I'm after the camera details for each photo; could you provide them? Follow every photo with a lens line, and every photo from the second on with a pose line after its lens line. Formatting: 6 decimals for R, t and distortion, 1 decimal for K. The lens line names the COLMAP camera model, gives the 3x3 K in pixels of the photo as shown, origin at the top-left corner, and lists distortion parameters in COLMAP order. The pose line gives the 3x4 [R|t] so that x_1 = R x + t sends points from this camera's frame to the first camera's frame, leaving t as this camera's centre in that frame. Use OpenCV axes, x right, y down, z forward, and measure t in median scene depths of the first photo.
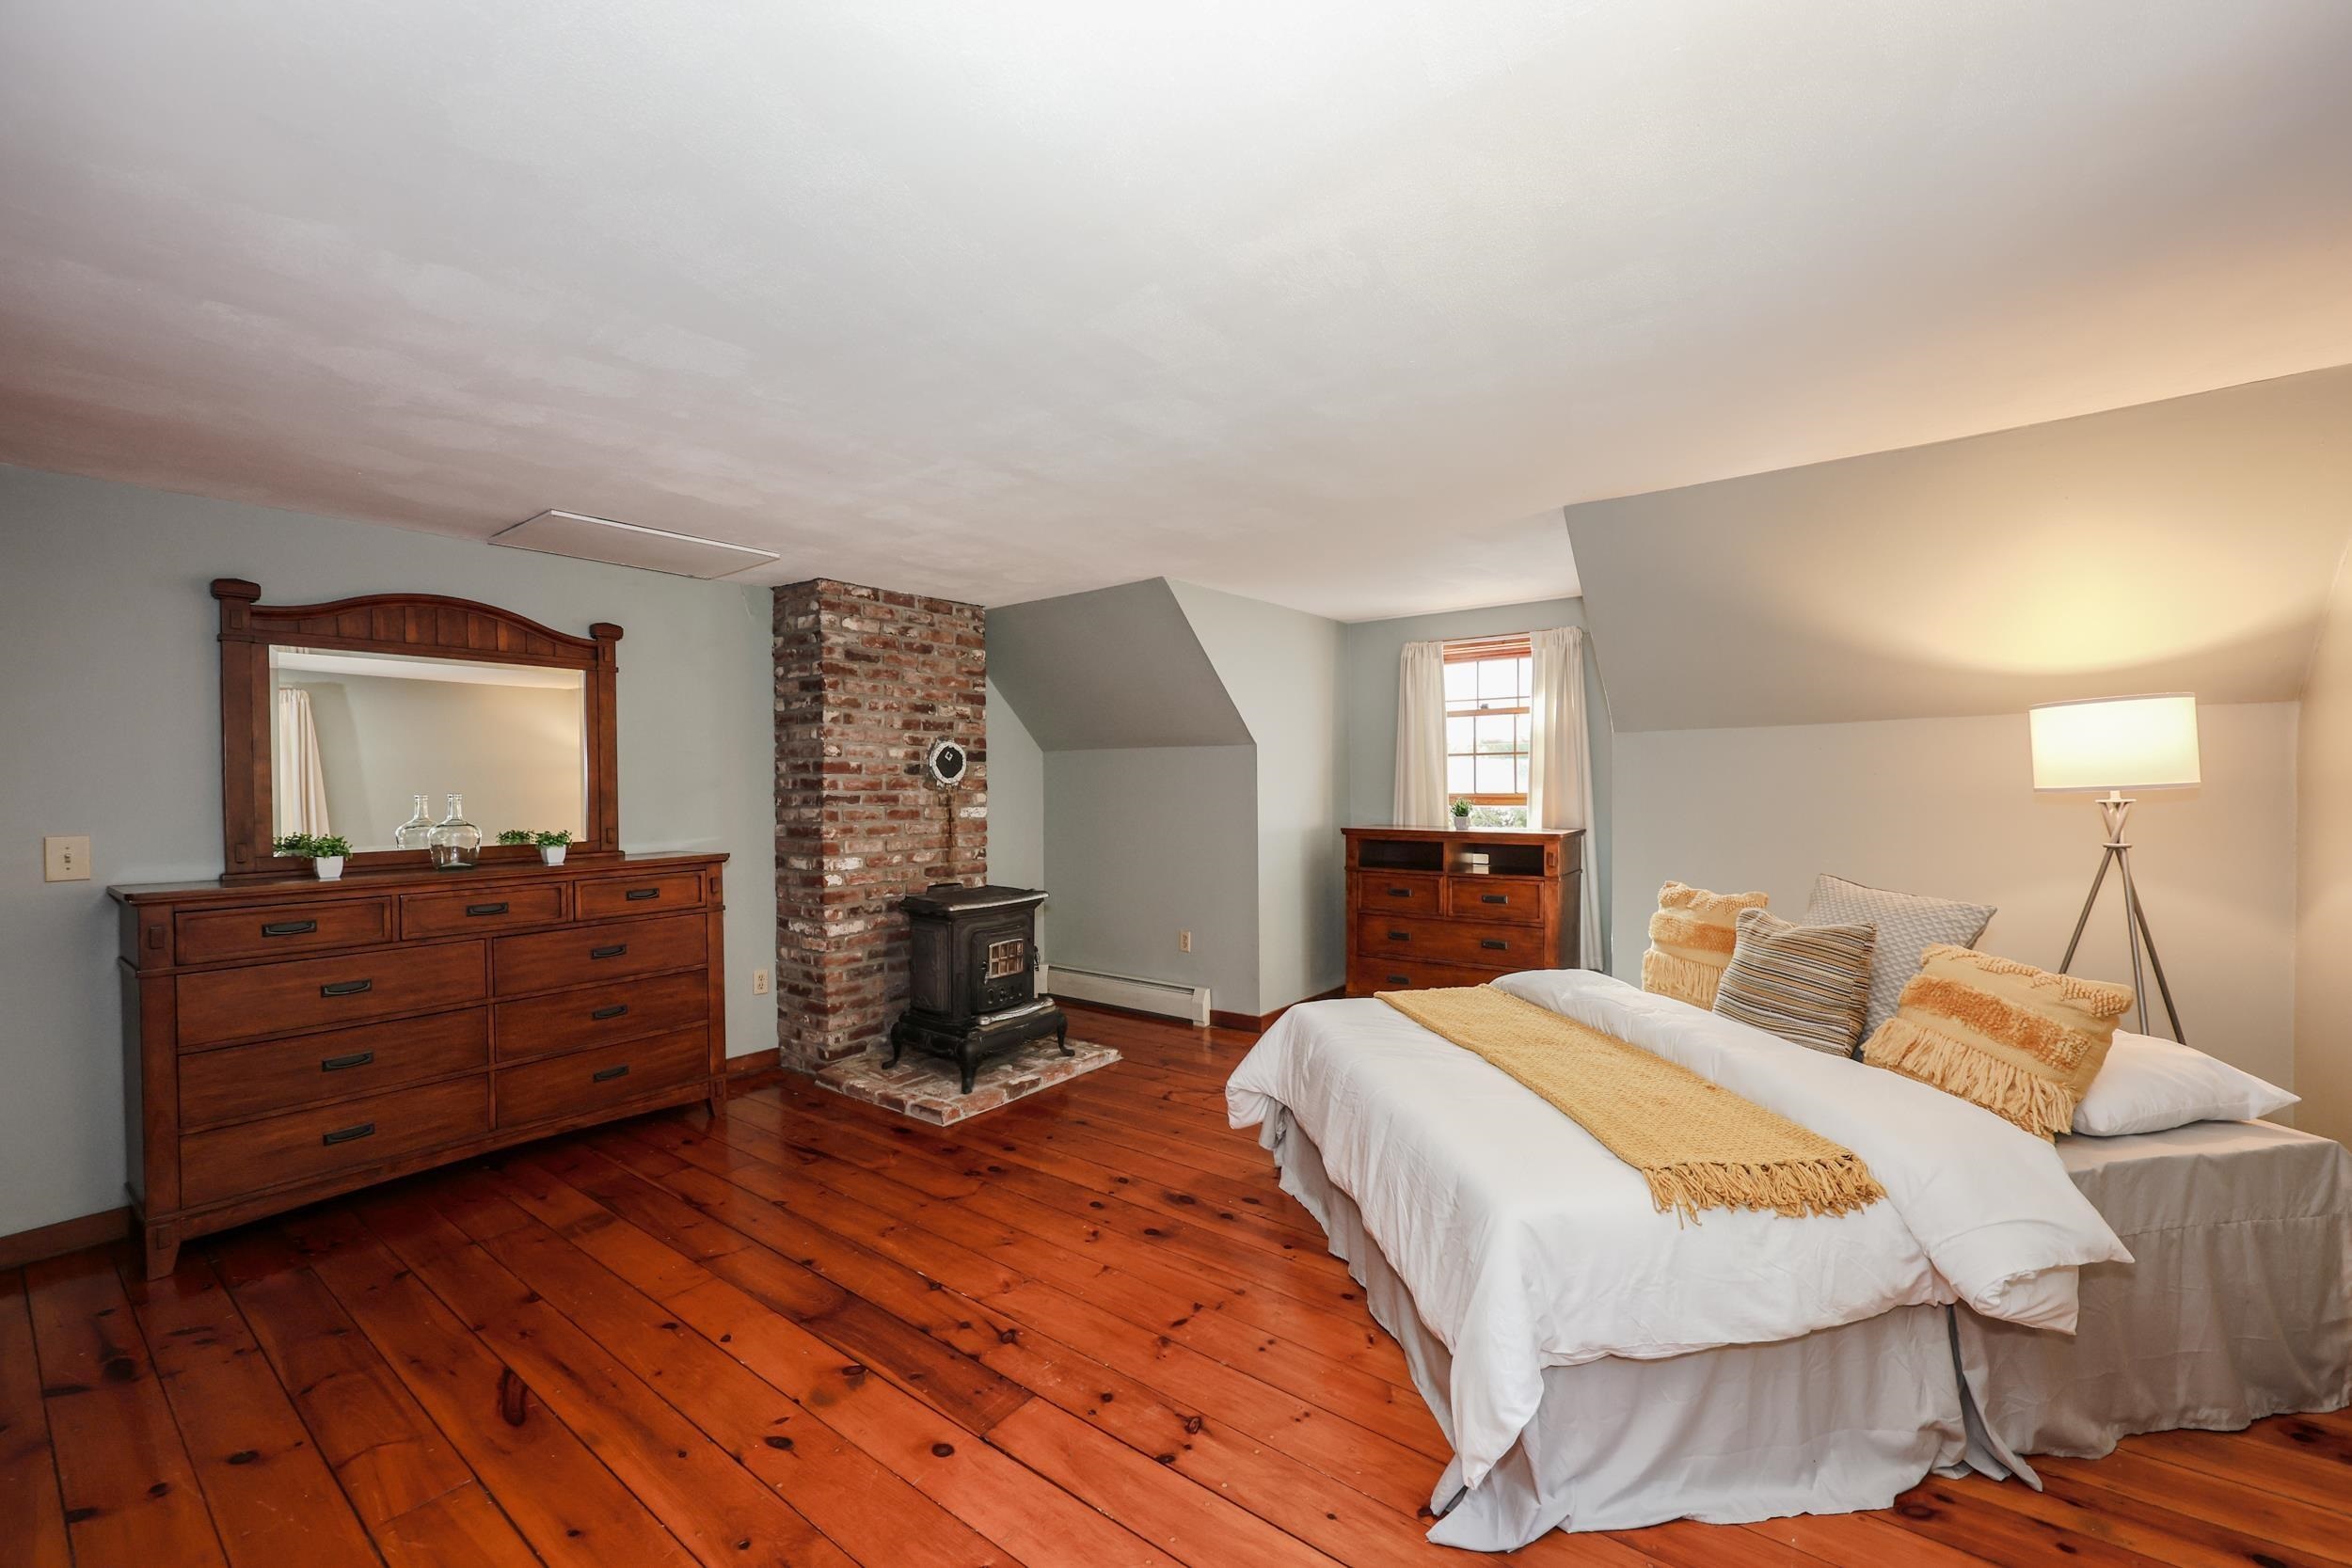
lens RADIAL K [[995.2, 0, 1166.5], [0, 995.2, 791.2], [0, 0, 1]] dist [-0.000392, 0.000046]
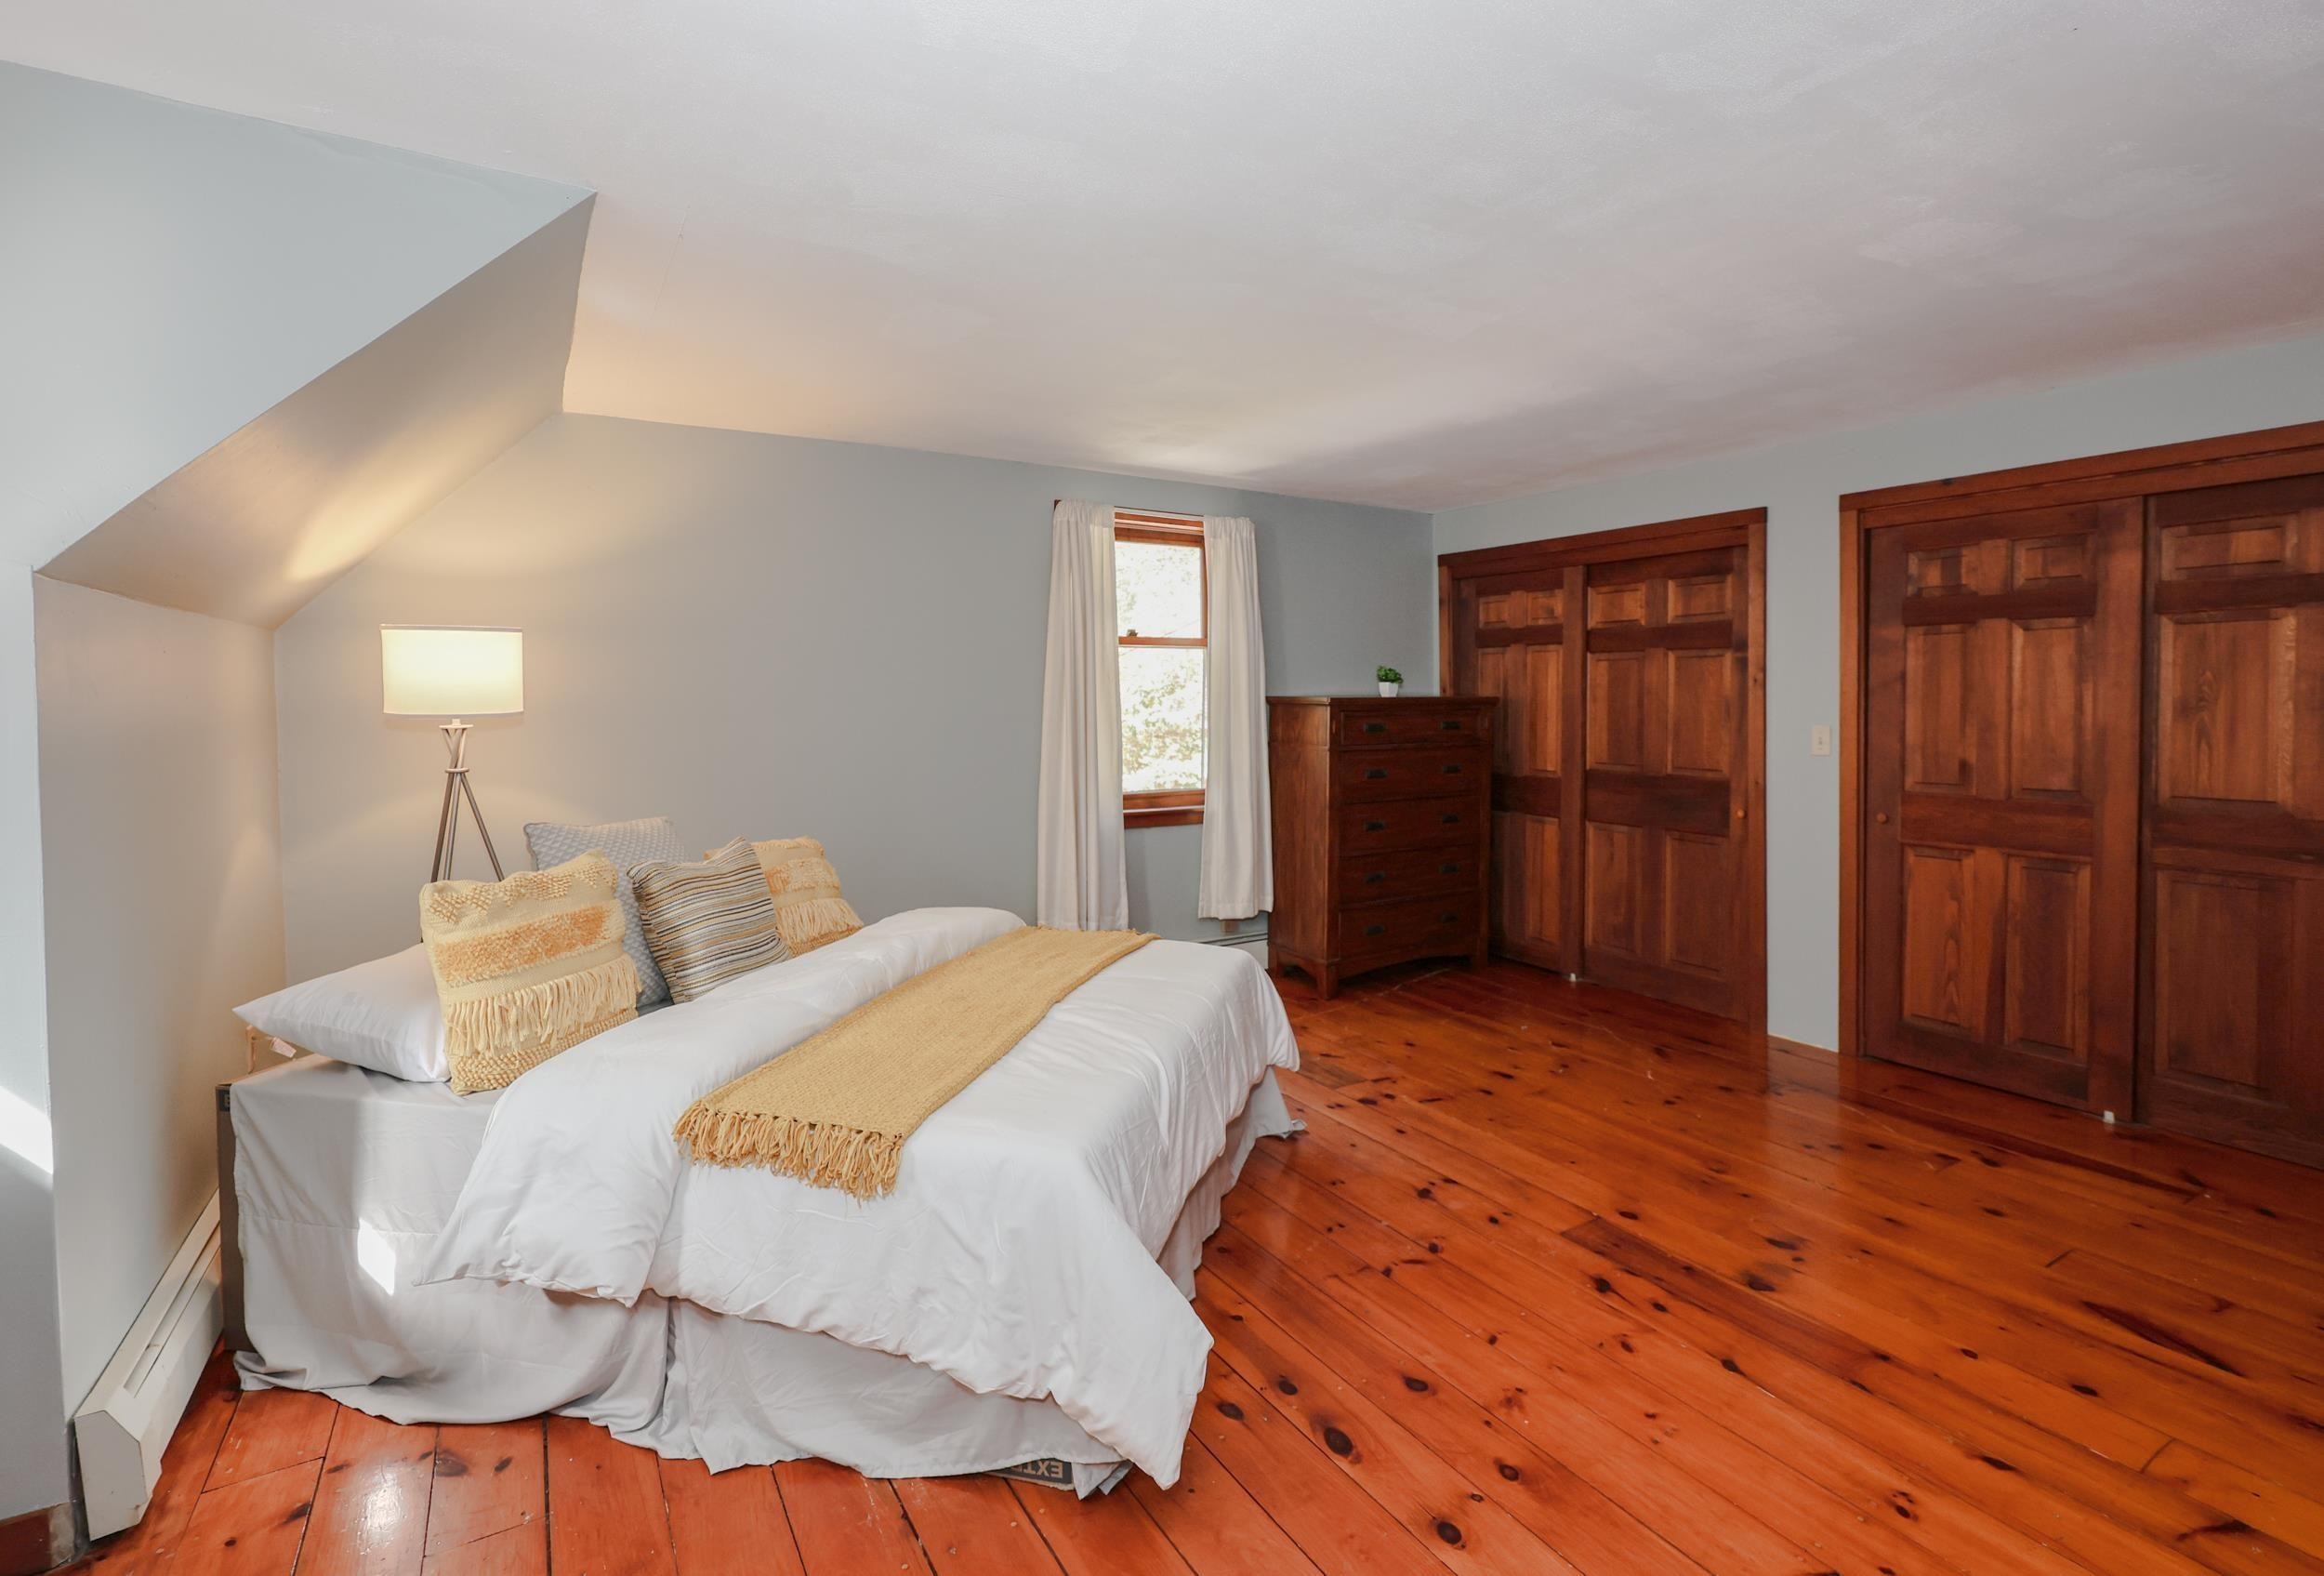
lens RADIAL K [[1022.7, 0, 1171.0], [0, 1022.7, 748.4], [0, 0, 1]] dist [-0.000576, 0.000173]
pose [[-0.929872, -0.002909, 0.367872, -0.105205], [0.017431, 0.998497, 0.051955, -0.009263], [-0.367470, 0.054724, -0.928424, 1.591686]]
